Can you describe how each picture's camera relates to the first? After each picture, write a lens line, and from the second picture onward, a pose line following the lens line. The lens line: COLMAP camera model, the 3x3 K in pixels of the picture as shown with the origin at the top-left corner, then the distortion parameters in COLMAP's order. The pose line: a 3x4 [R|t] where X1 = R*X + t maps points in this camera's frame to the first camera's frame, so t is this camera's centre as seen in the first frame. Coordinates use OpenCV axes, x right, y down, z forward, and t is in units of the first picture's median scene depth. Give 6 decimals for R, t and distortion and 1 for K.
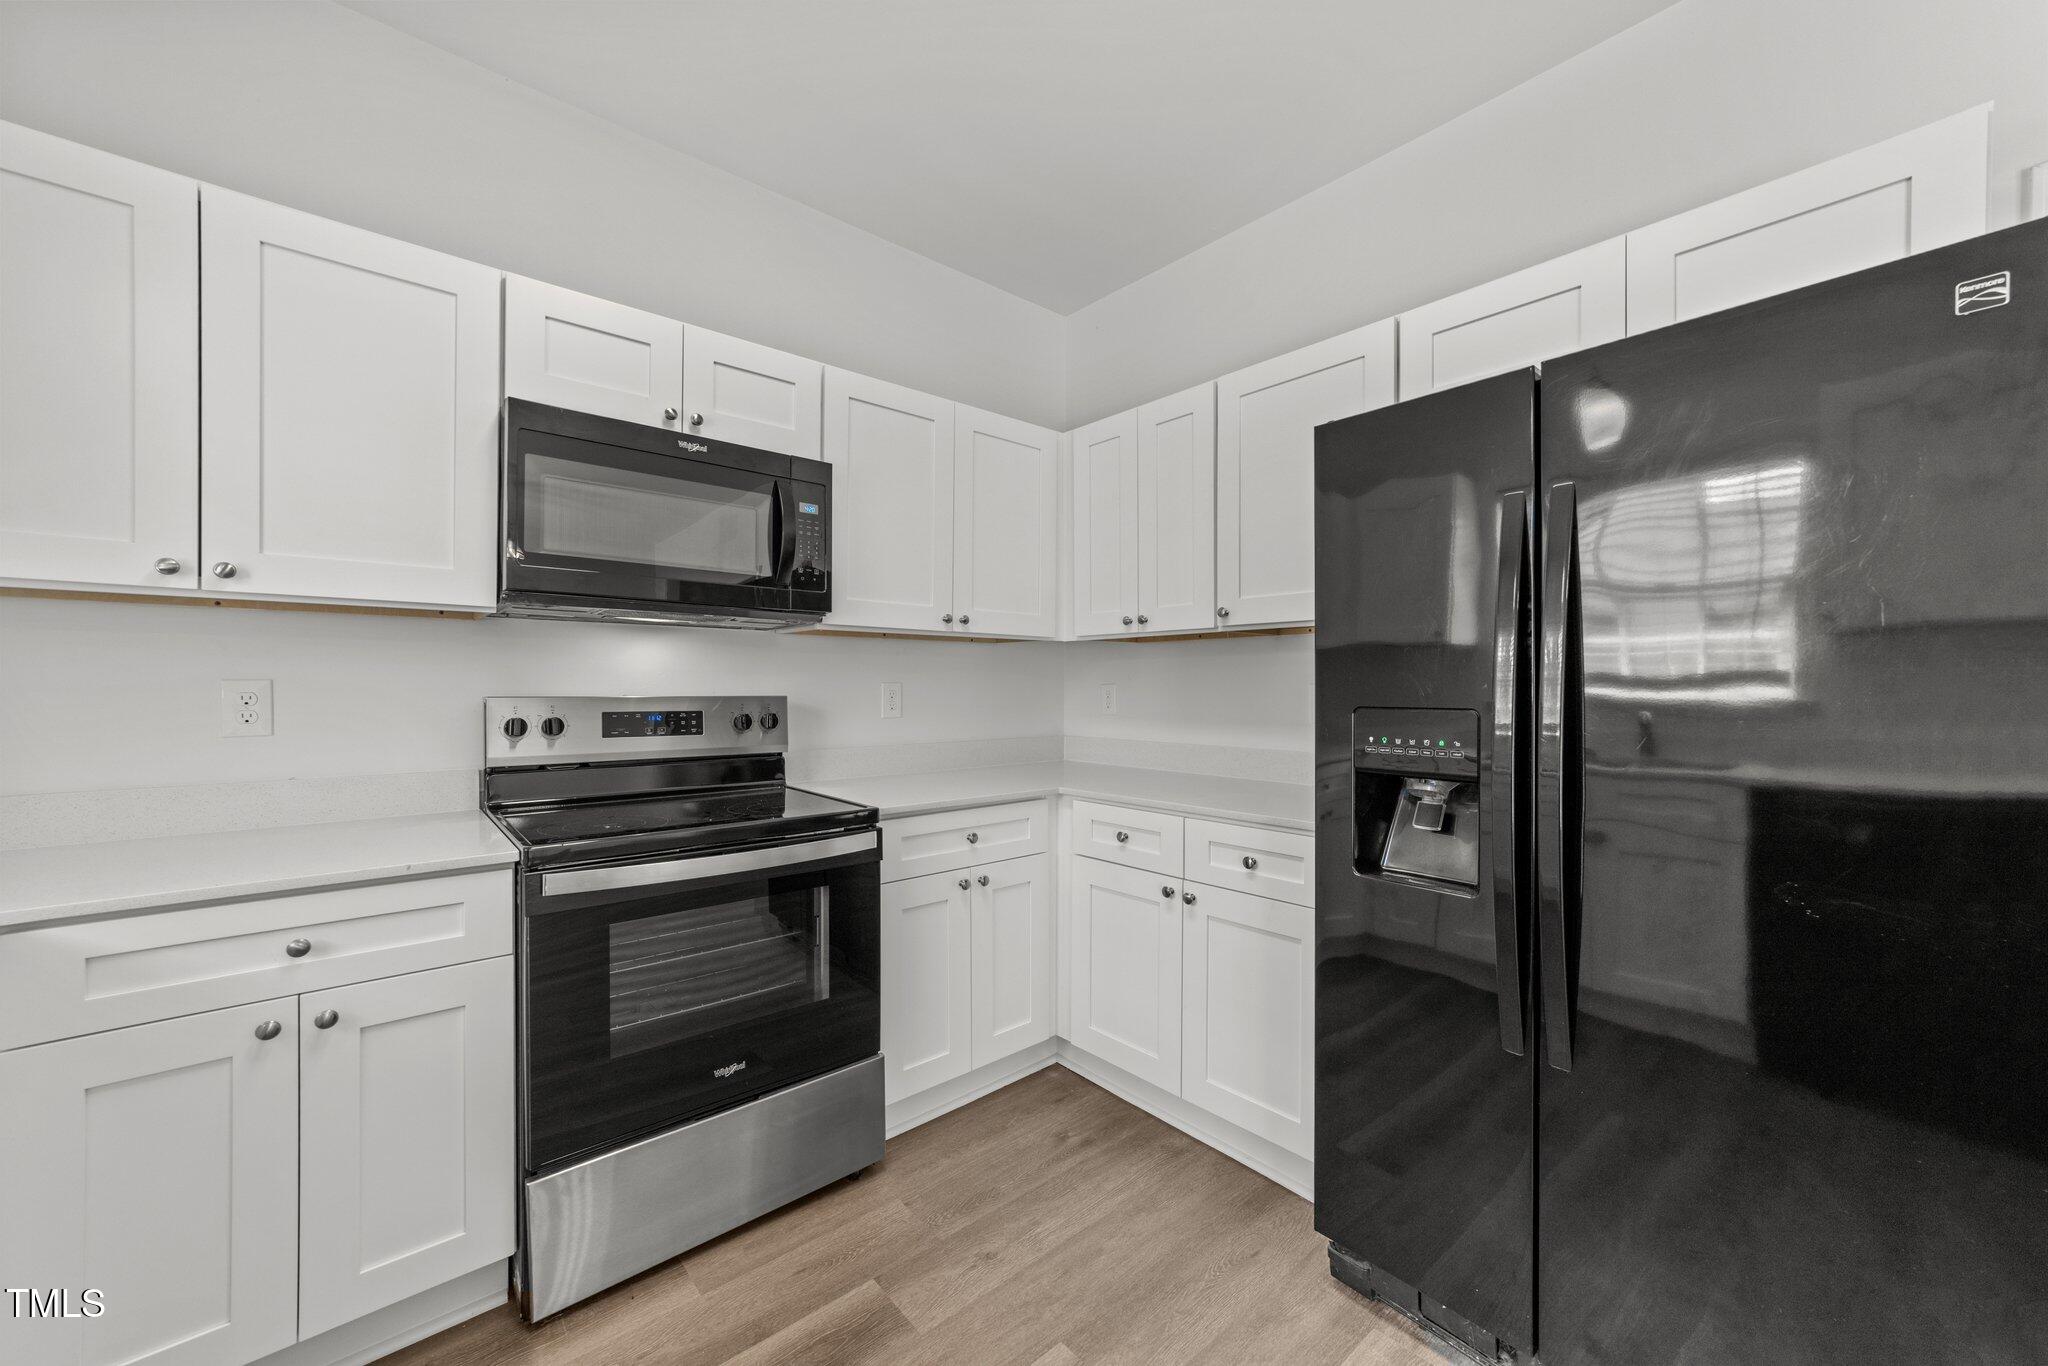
lens RADIAL K [[783.4, 0, 1017.7], [0, 783.4, 683.7], [0, 0, 1]] dist [-0.011535, 0.004398]
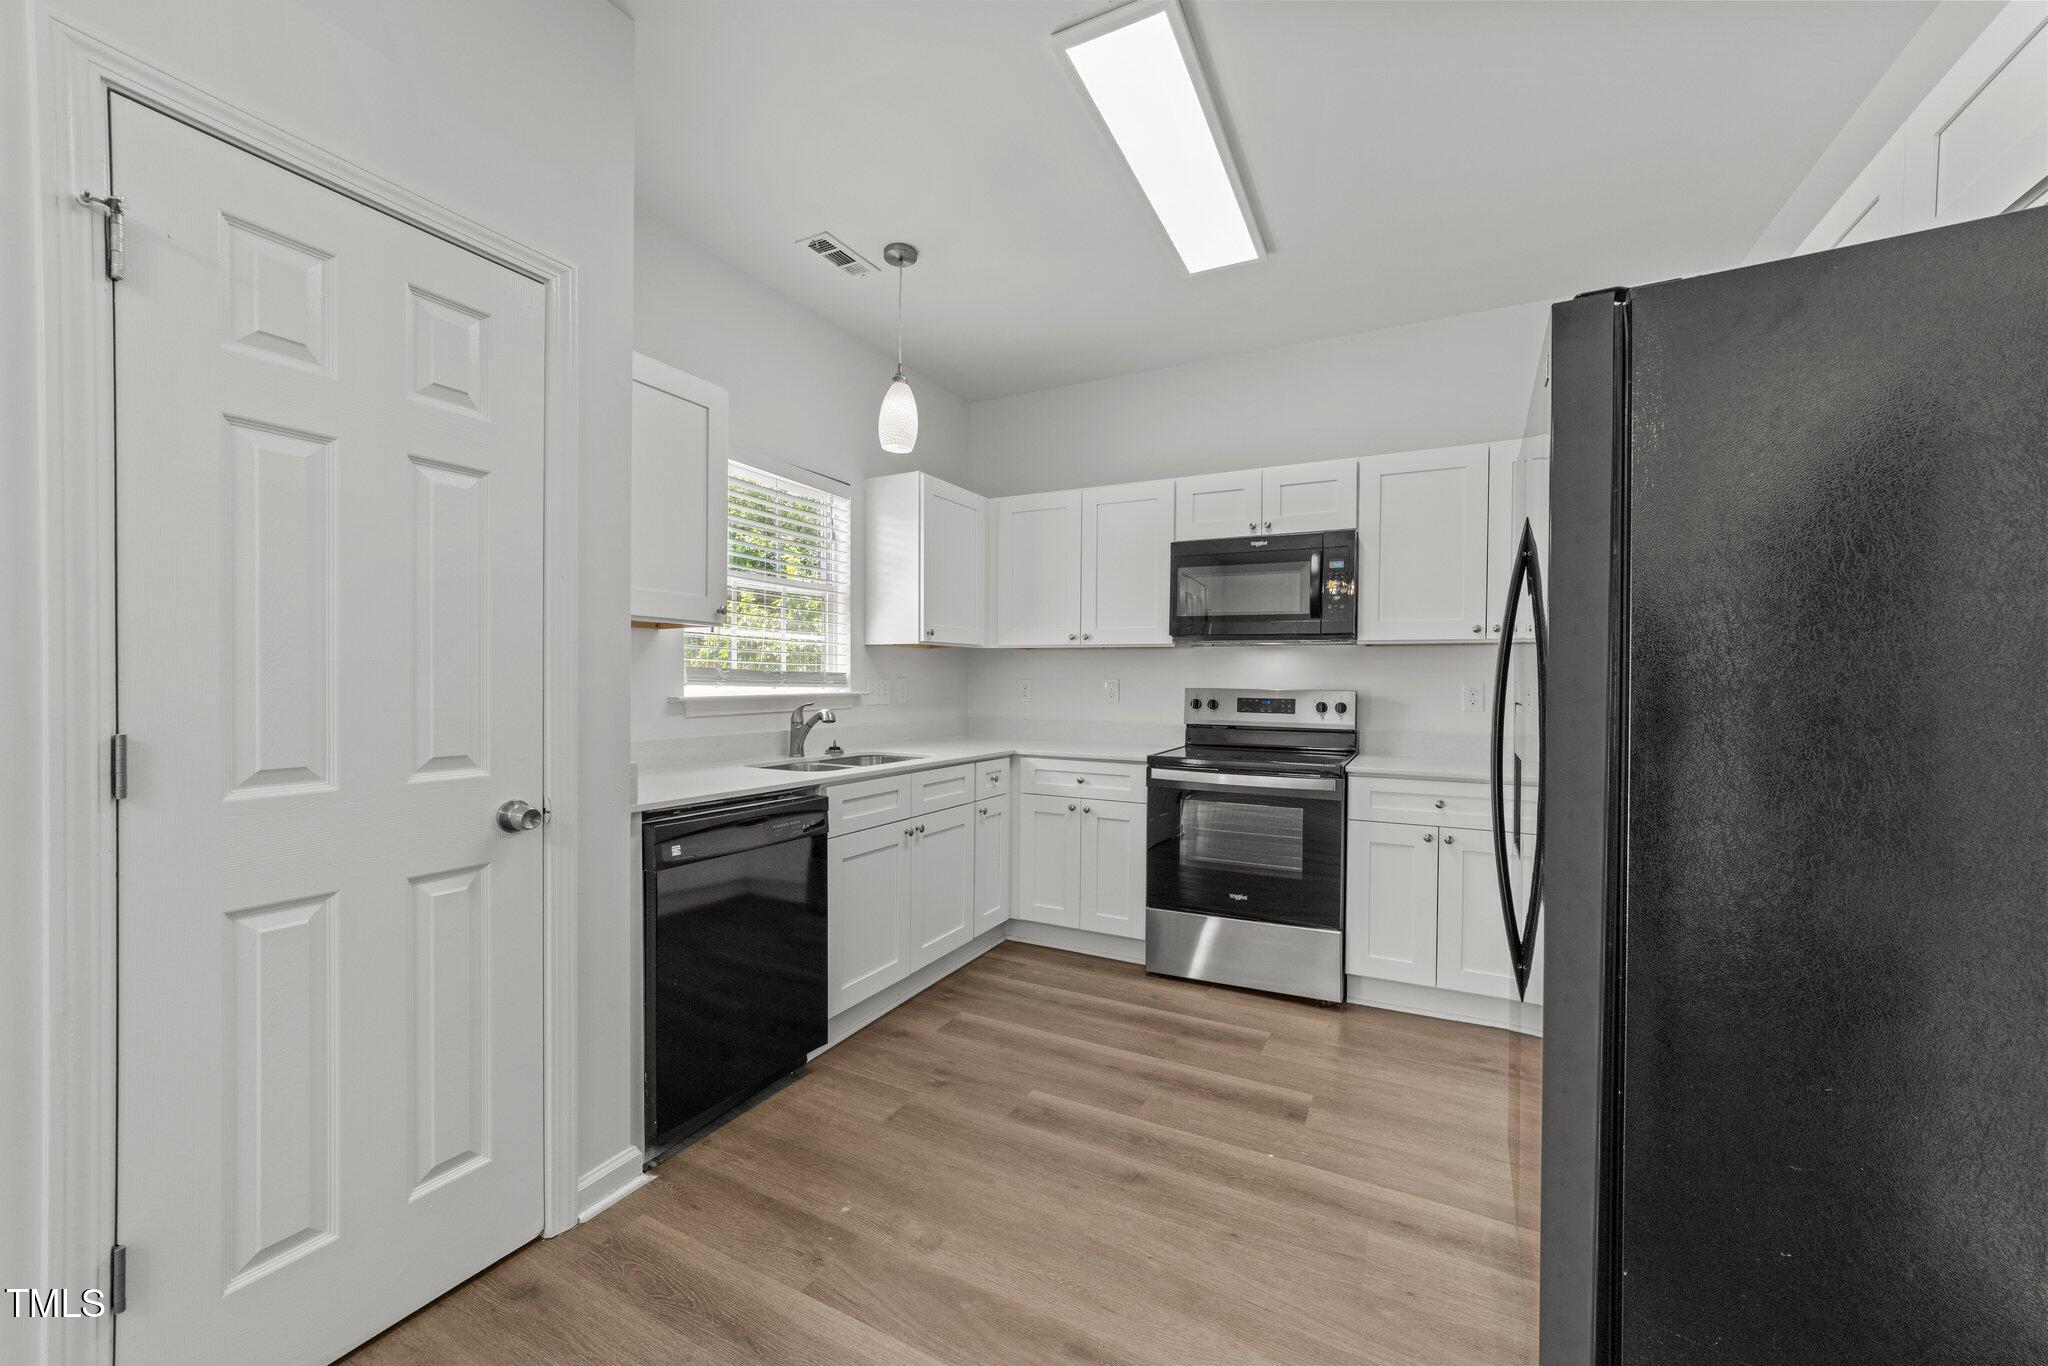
lens RADIAL K [[783.4, 0, 1028.7], [0, 783.4, 686.4], [0, 0, 1]] dist [-0.011535, 0.004398]
pose [[0.367643, 0.010072, -0.929913, 0.987551], [-0.004944, 0.999948, 0.008876, -0.002245], [0.929954, 0.001335, 0.367673, -0.097885]]
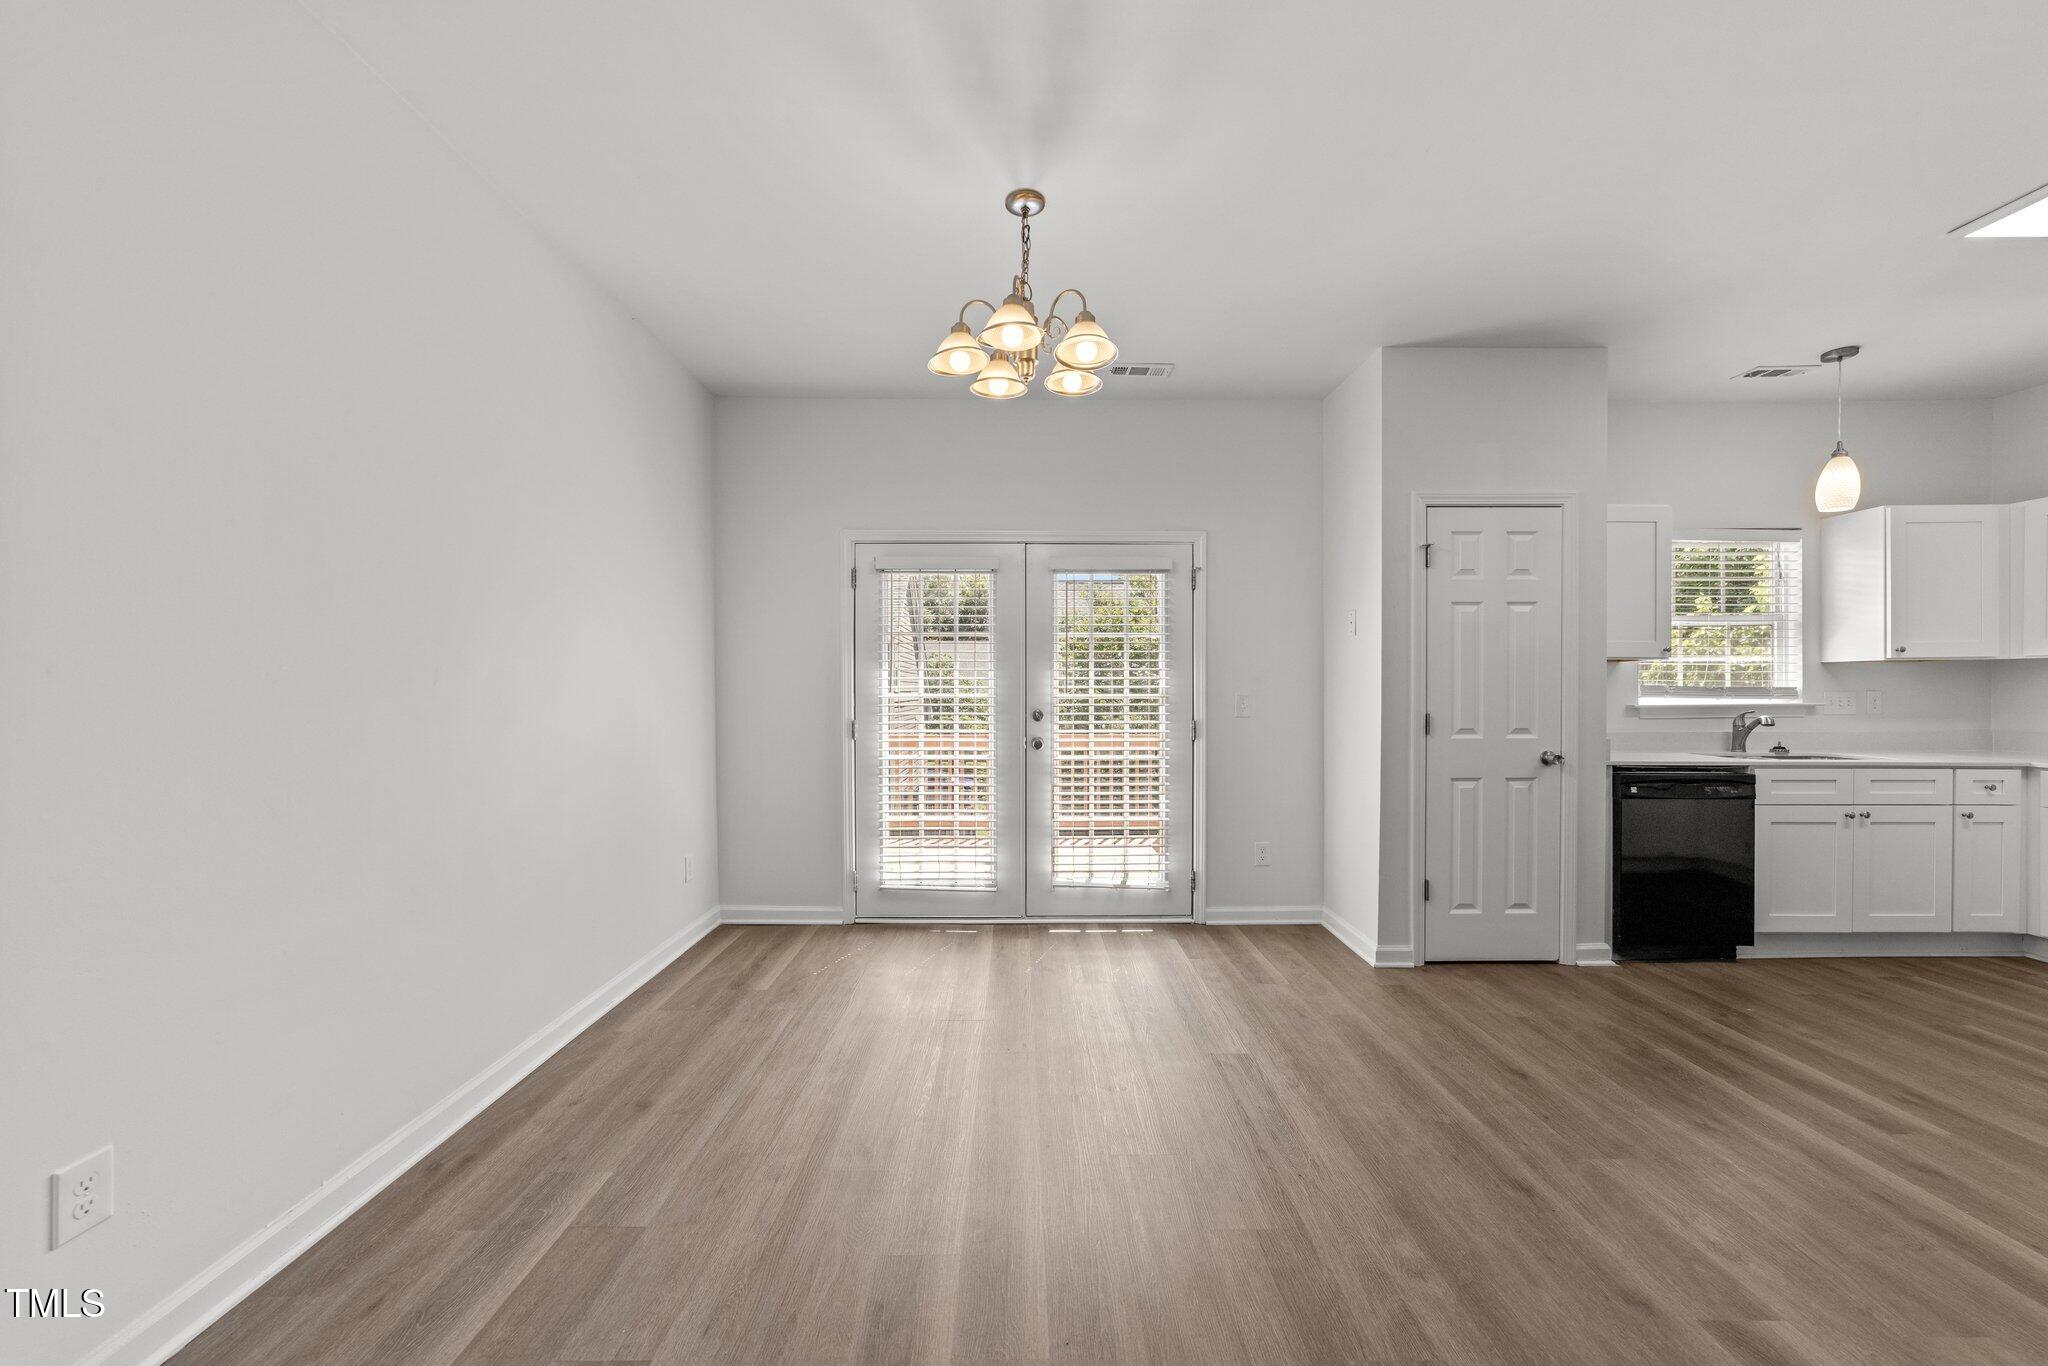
lens RADIAL K [[783.4, 0, 1013.7], [0, 783.4, 698.1], [0, 0, 1]] dist [-0.011535, 0.004398]
pose [[-0.653476, 0.009908, -0.756883, 2.202835], [0.005079, 0.999949, 0.008705, -0.014742], [0.756931, 0.001844, -0.653493, -0.058024]]
